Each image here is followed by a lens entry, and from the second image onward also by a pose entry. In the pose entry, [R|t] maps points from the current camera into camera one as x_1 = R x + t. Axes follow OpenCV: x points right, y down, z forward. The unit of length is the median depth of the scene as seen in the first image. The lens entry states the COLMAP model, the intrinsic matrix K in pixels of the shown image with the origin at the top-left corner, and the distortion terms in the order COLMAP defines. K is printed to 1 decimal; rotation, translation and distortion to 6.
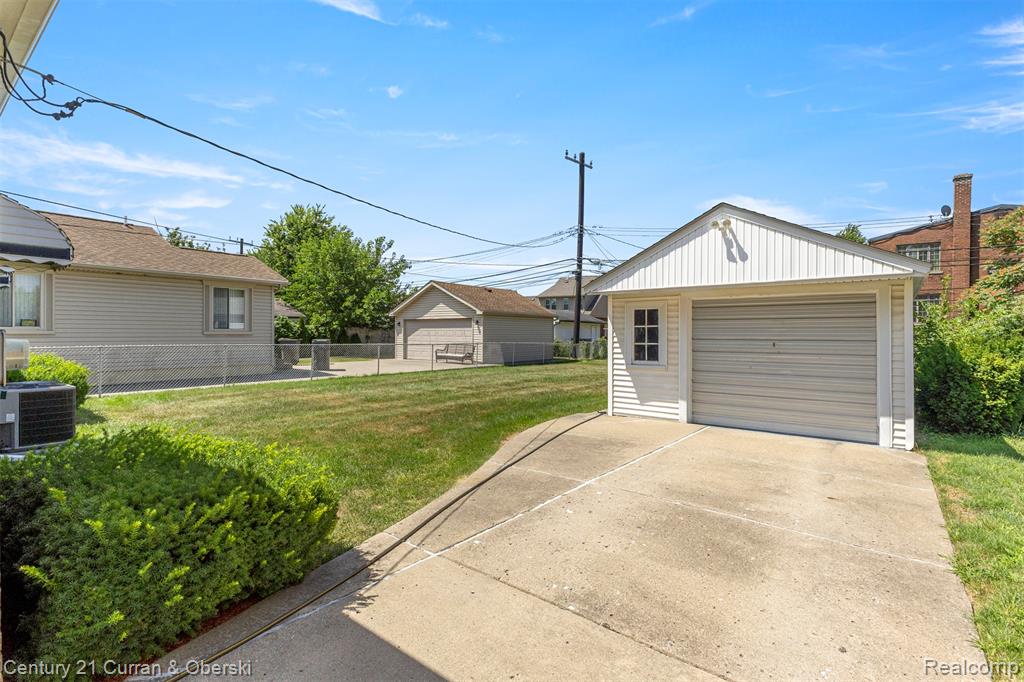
lens RADIAL K [[486.6, 0, 513.4], [0, 486.6, 333.3], [0, 0, 1]] dist [-0.000521, -0.000382]
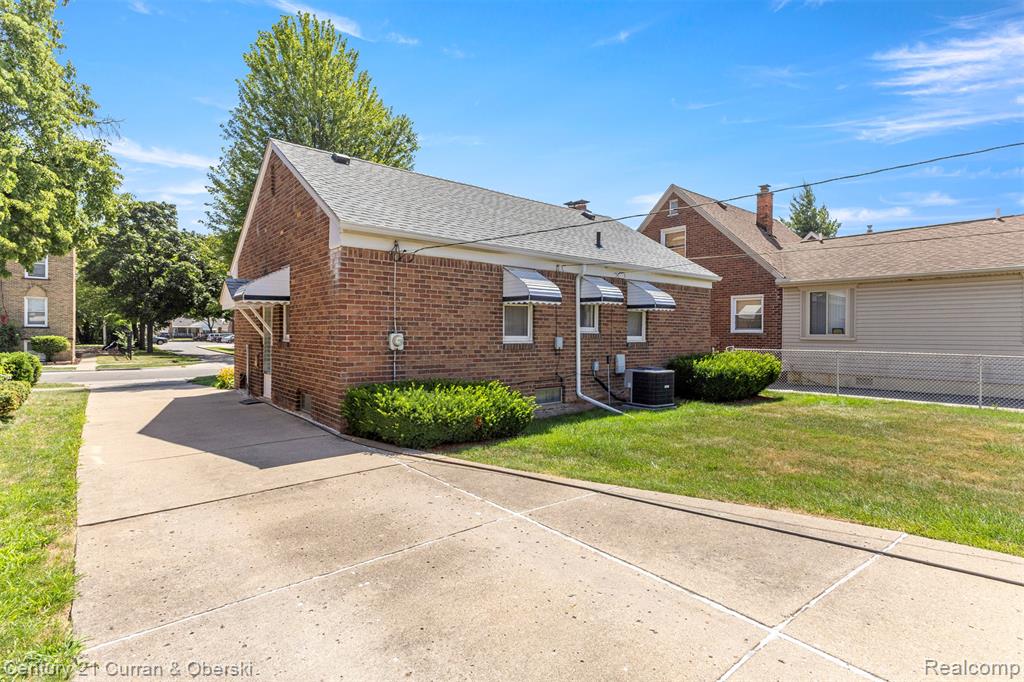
lens RADIAL K [[501.1, 0, 512.0], [0, 501.1, 341.0], [0, 0, 1]] dist [0.000812, 0.000015]
pose [[-0.210486, 0.005160, -0.977583, 0.587067], [-0.011826, 0.999899, 0.007824, 0.004214], [0.977525, 0.013208, -0.210404, 0.697630]]
